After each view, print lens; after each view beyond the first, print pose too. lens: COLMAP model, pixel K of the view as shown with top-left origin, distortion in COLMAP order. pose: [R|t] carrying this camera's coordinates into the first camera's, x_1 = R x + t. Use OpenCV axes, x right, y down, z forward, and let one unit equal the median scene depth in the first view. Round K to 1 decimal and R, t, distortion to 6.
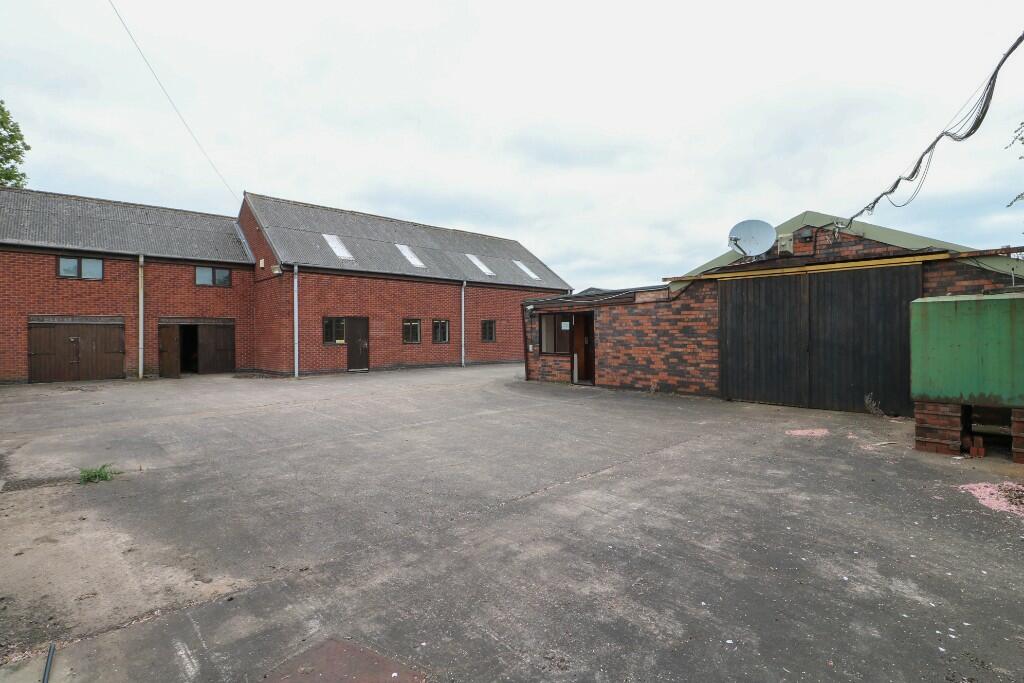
lens RADIAL K [[478.3, 0, 517.1], [0, 478.3, 339.2], [0, 0, 1]] dist [-0.001998, -0.015080]
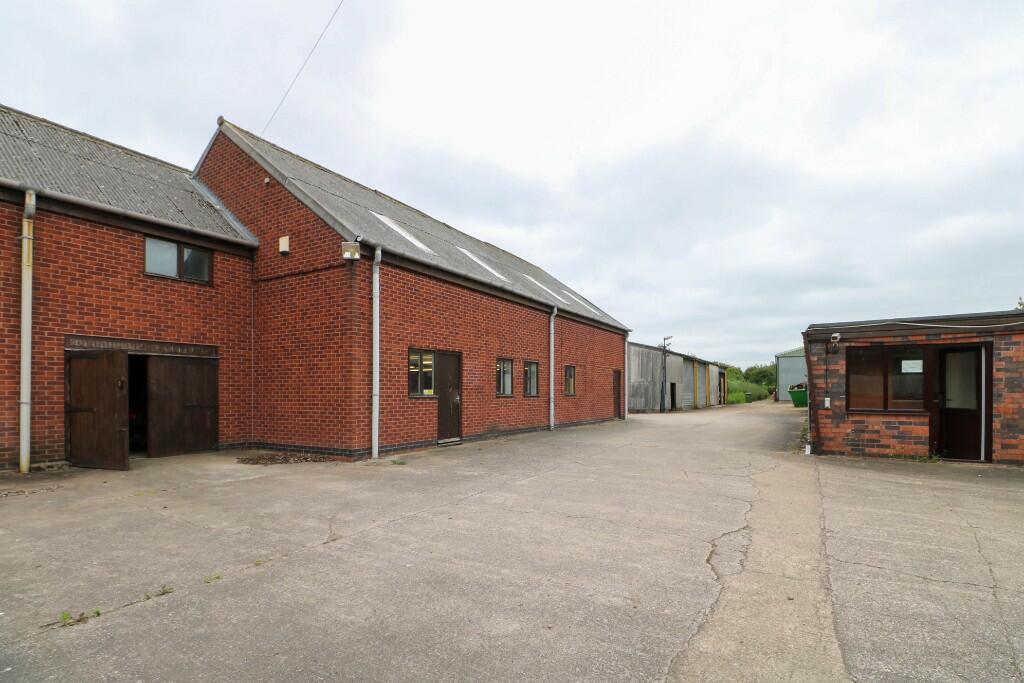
lens RADIAL K [[494.7, 0, 518.9], [0, 494.7, 392.8], [0, 0, 1]] dist [0.000561, -0.015391]
pose [[0.962494, 0.007904, 0.271186, -0.624181], [-0.005129, 0.999927, -0.010939, 0.017680], [-0.271253, 0.009138, 0.962465, 0.576014]]
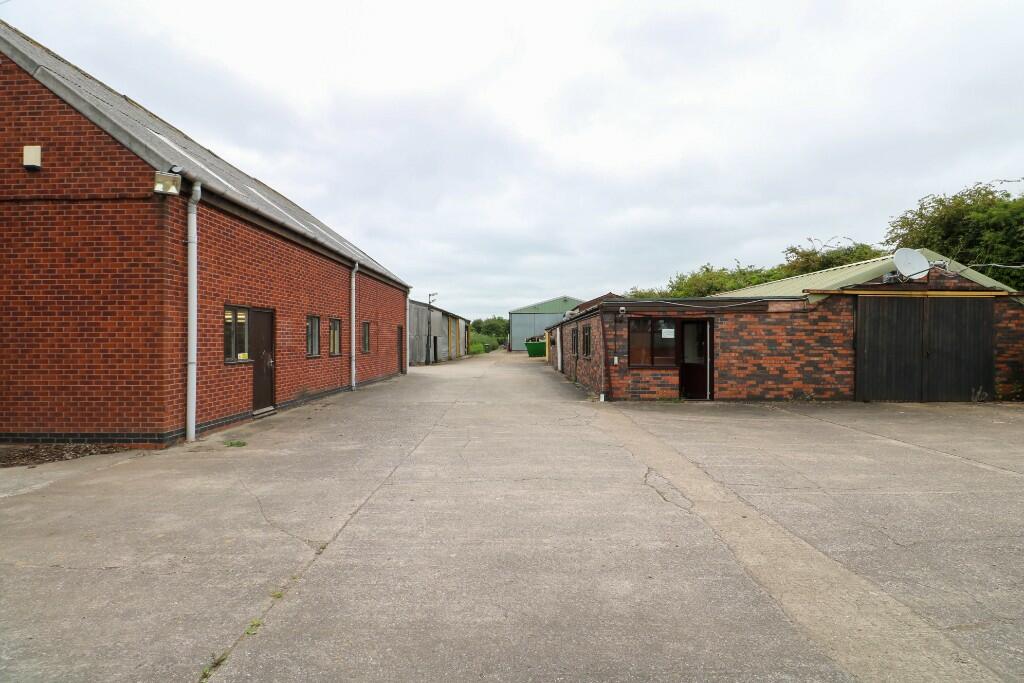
lens RADIAL K [[489.4, 0, 509.3], [0, 489.4, 339.5], [0, 0, 1]] dist [0.000842, -0.015711]
pose [[0.689367, 0.007919, 0.724369, -0.806428], [0.003640, 0.999890, -0.014395, -0.006196], [-0.724403, 0.012560, 0.689262, 0.663310]]
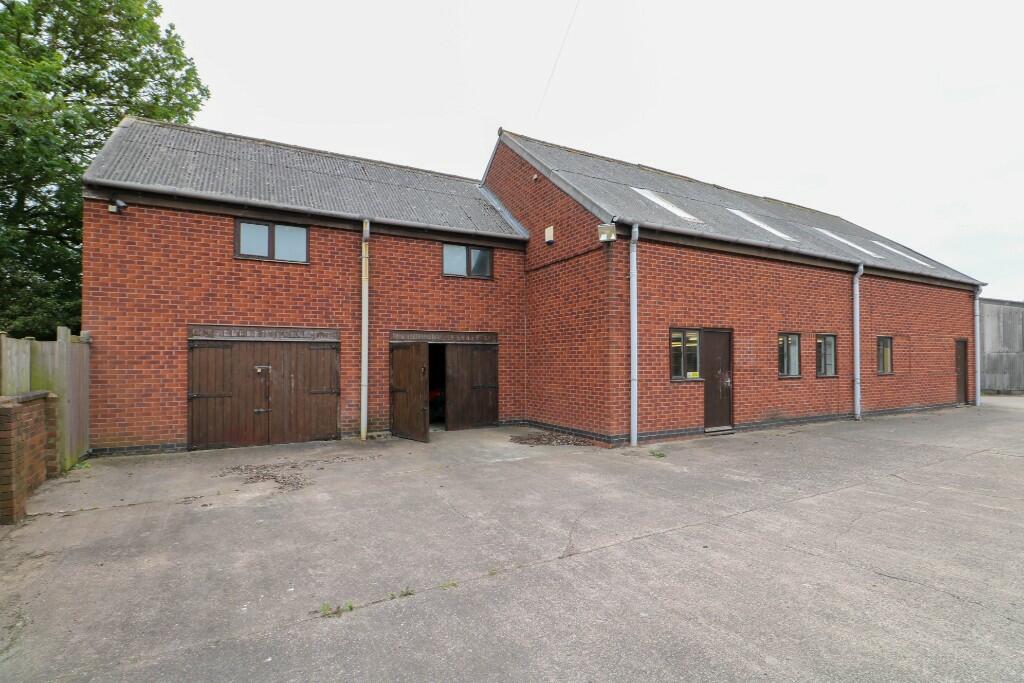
lens RADIAL K [[492.0, 0, 526.6], [0, 492.0, 357.1], [0, 0, 1]] dist [0.001740, -0.015129]
pose [[0.967519, -0.000308, -0.252796, -0.598822], [-0.004318, 0.999833, -0.017745, -0.006437], [0.252760, 0.018260, 0.967357, 0.632362]]
